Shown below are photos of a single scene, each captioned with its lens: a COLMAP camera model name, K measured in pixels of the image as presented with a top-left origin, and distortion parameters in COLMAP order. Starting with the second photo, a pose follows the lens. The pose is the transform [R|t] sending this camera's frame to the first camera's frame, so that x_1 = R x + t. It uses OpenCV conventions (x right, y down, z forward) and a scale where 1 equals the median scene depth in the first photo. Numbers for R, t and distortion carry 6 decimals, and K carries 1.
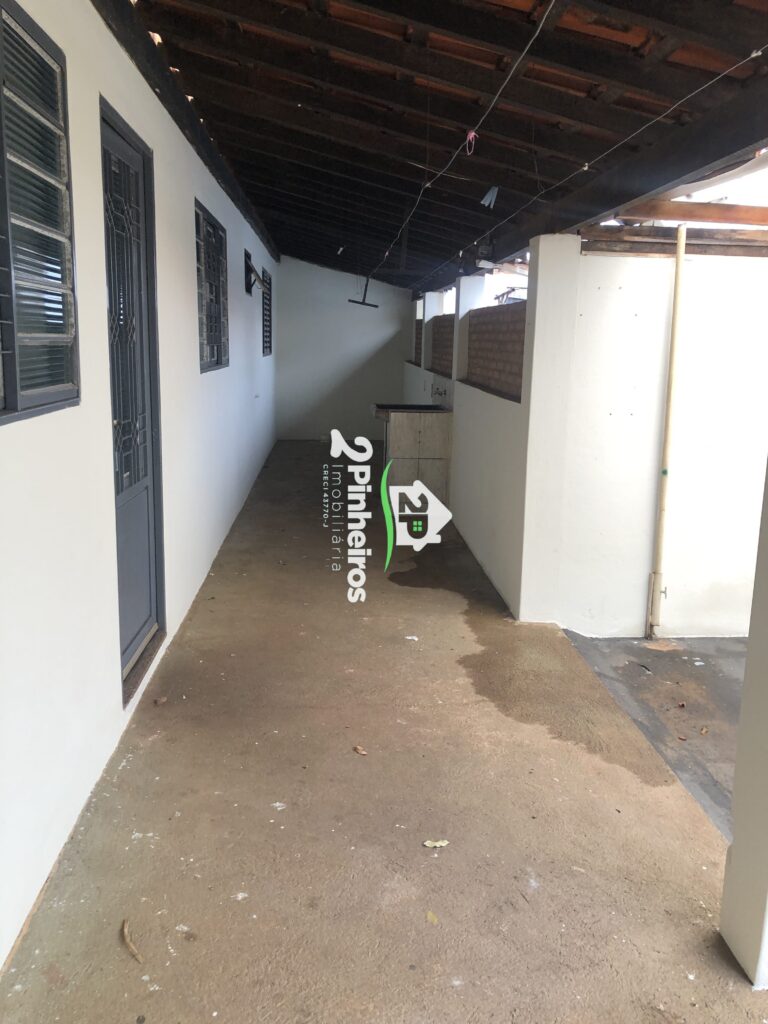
lens RADIAL K [[831.7, 0, 380.6], [0, 831.7, 497.5], [0, 0, 1]] dist [-0.005640, 0.003480]
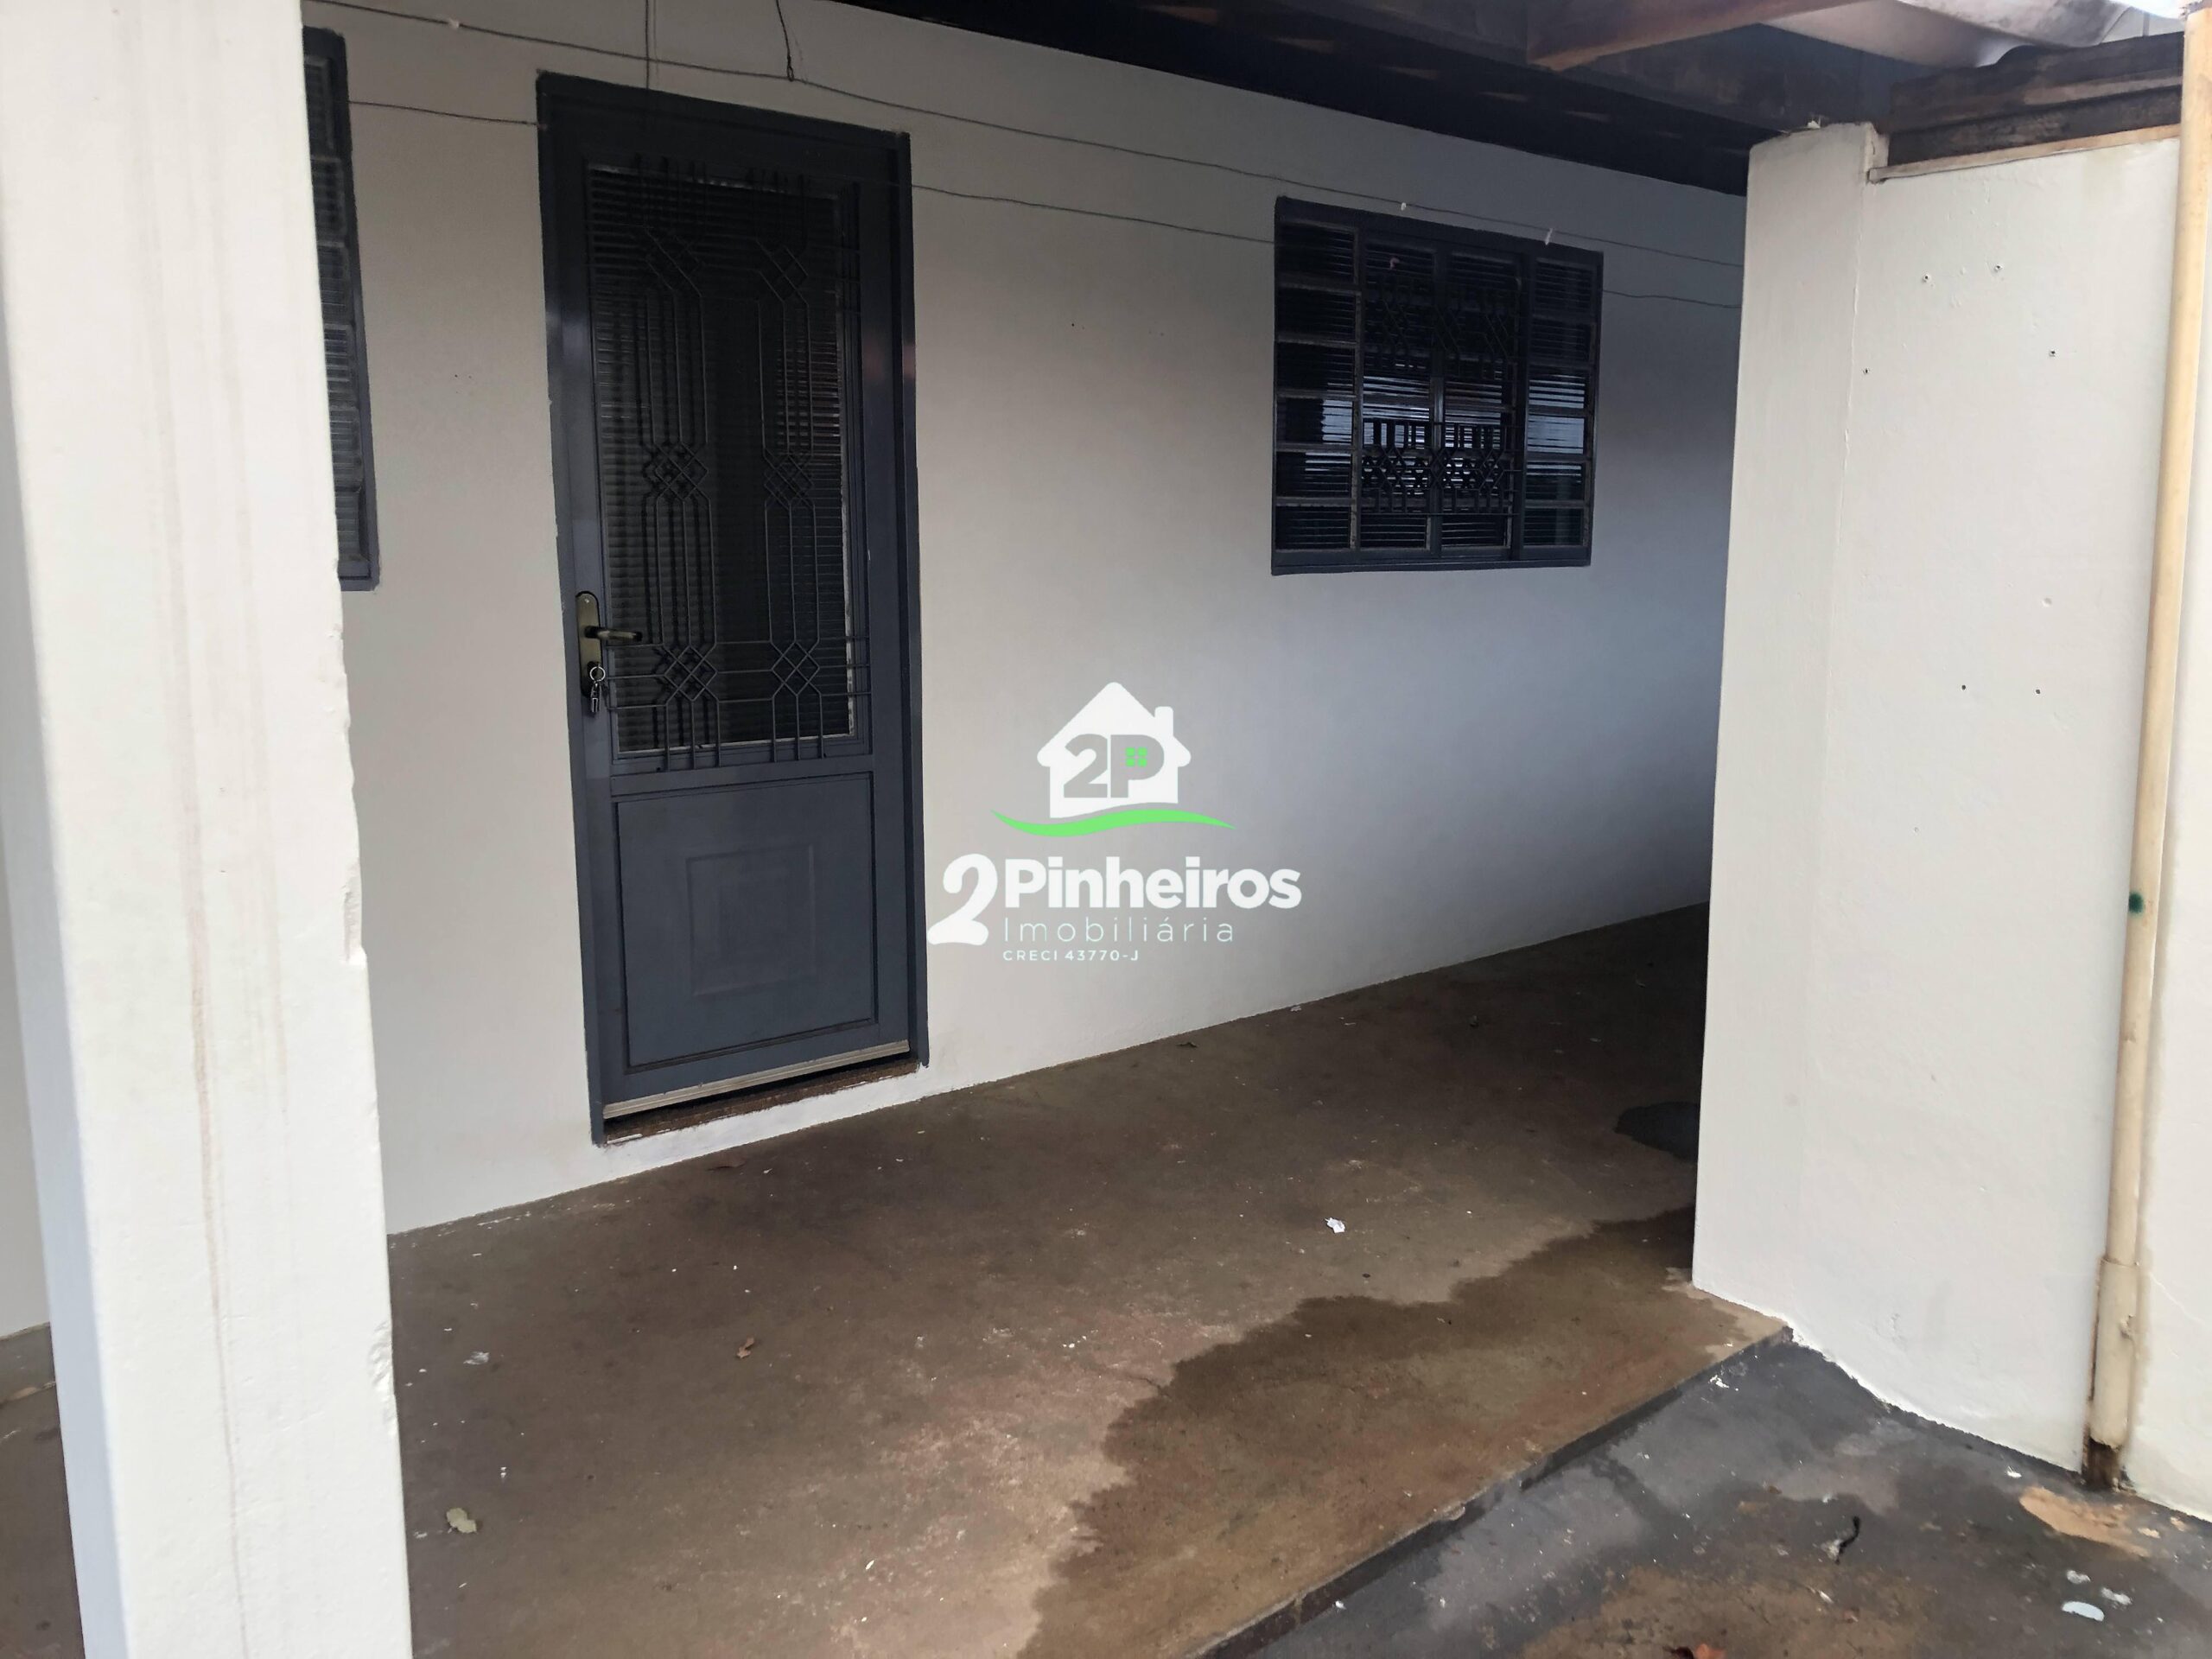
lens RADIAL K [[1796.7, 0, 1106.0], [0, 1796.7, 829.5], [0, 0, 1]] dist [-0.005640, 0.003480]
pose [[0.624624, 0.108057, -0.773414, 0.647335], [-0.135187, 0.990390, 0.029193, -0.028335], [0.769136, 0.086321, 0.633229, 0.382443]]
